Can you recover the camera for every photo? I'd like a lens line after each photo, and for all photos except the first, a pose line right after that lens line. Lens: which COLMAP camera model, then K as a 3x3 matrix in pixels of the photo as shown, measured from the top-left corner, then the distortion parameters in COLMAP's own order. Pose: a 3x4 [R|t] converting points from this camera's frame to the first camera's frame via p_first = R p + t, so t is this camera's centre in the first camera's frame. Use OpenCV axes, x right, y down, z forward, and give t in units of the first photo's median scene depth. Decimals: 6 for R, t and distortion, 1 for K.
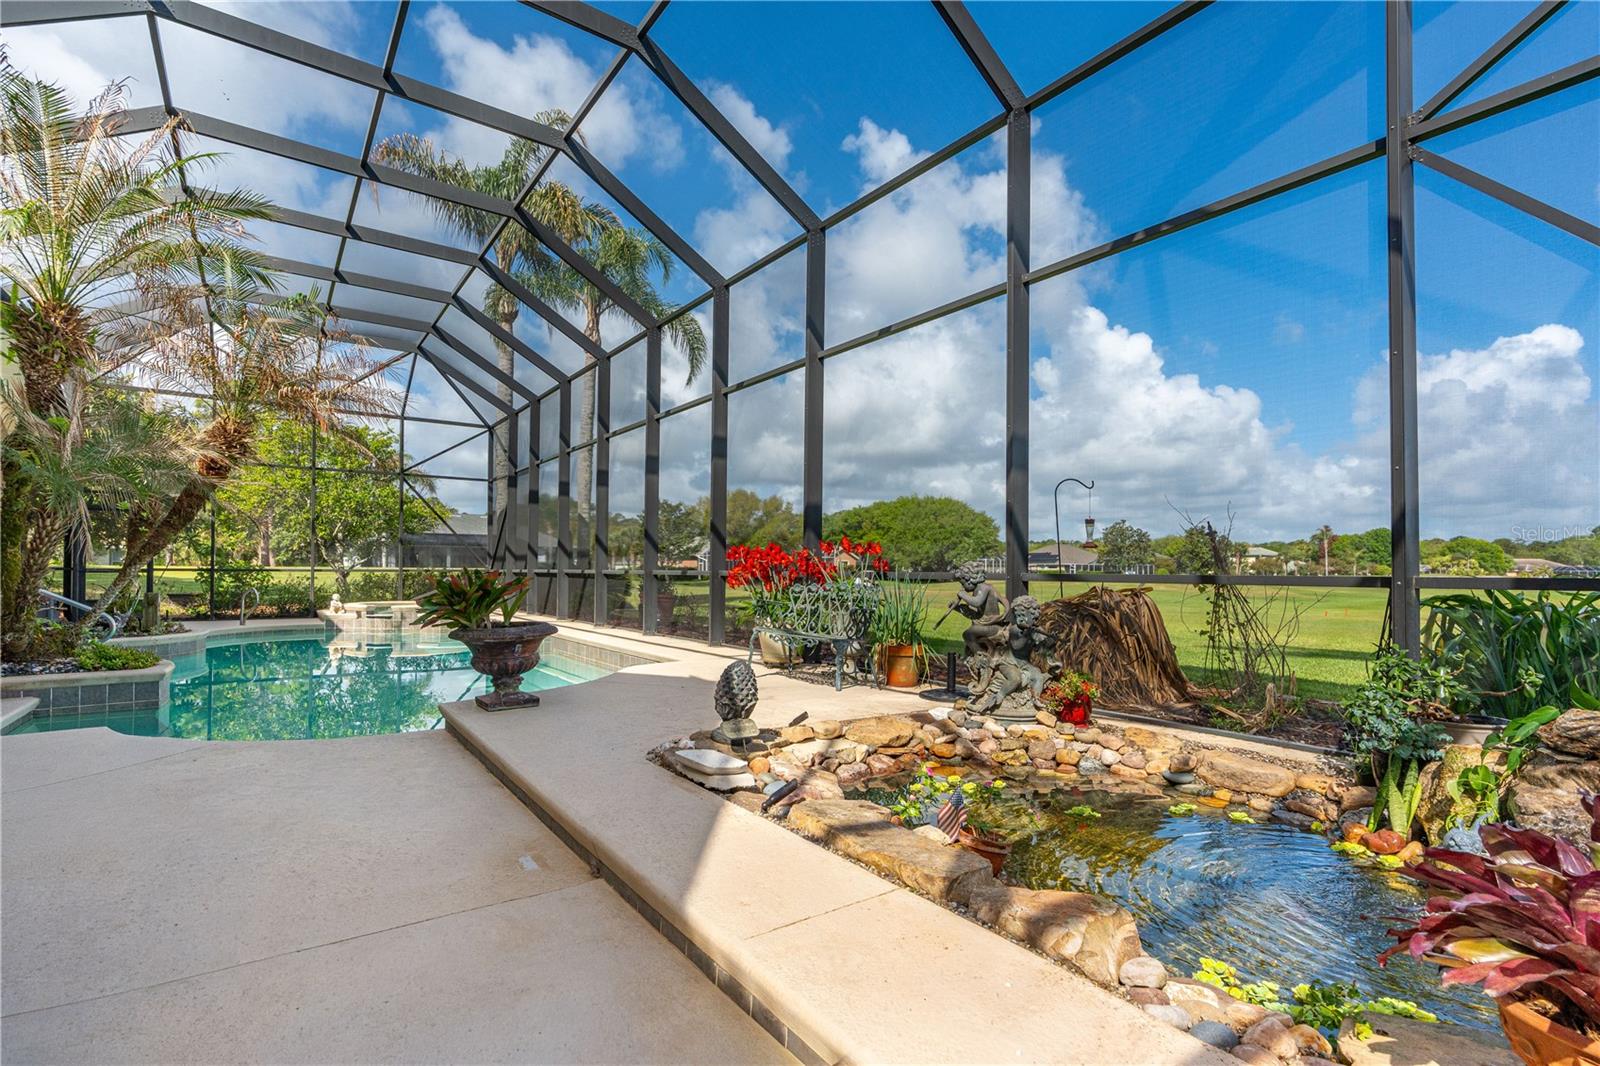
lens RADIAL K [[734.5, 0, 799.9], [0, 734.5, 557.2], [0, 0, 1]] dist [-0.013784, 0.001266]
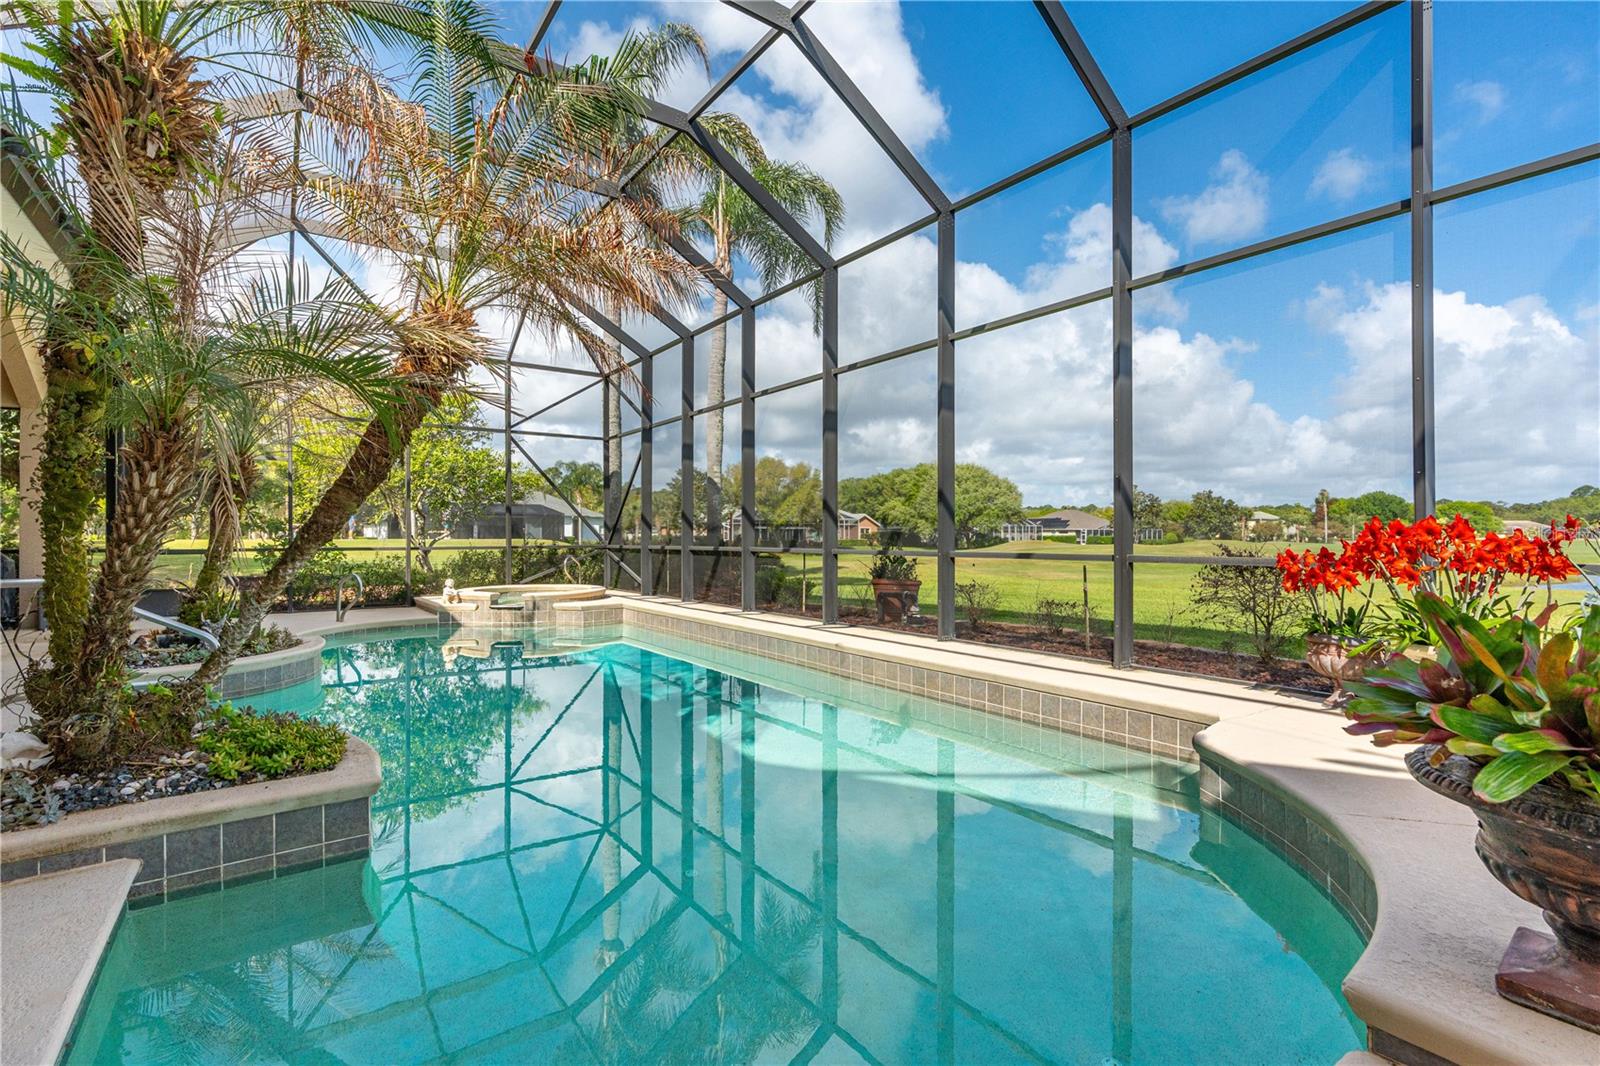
lens RADIAL K [[716.8, 0, 800.0], [0, 716.8, 533.0], [0, 0, 1]] dist [-0.003958, -0.001282]
pose [[0.999977, -0.006620, -0.001471, -0.251465], [0.006638, 0.999898, 0.012650, -0.007040], [0.001387, -0.012660, 0.999919, 0.219645]]
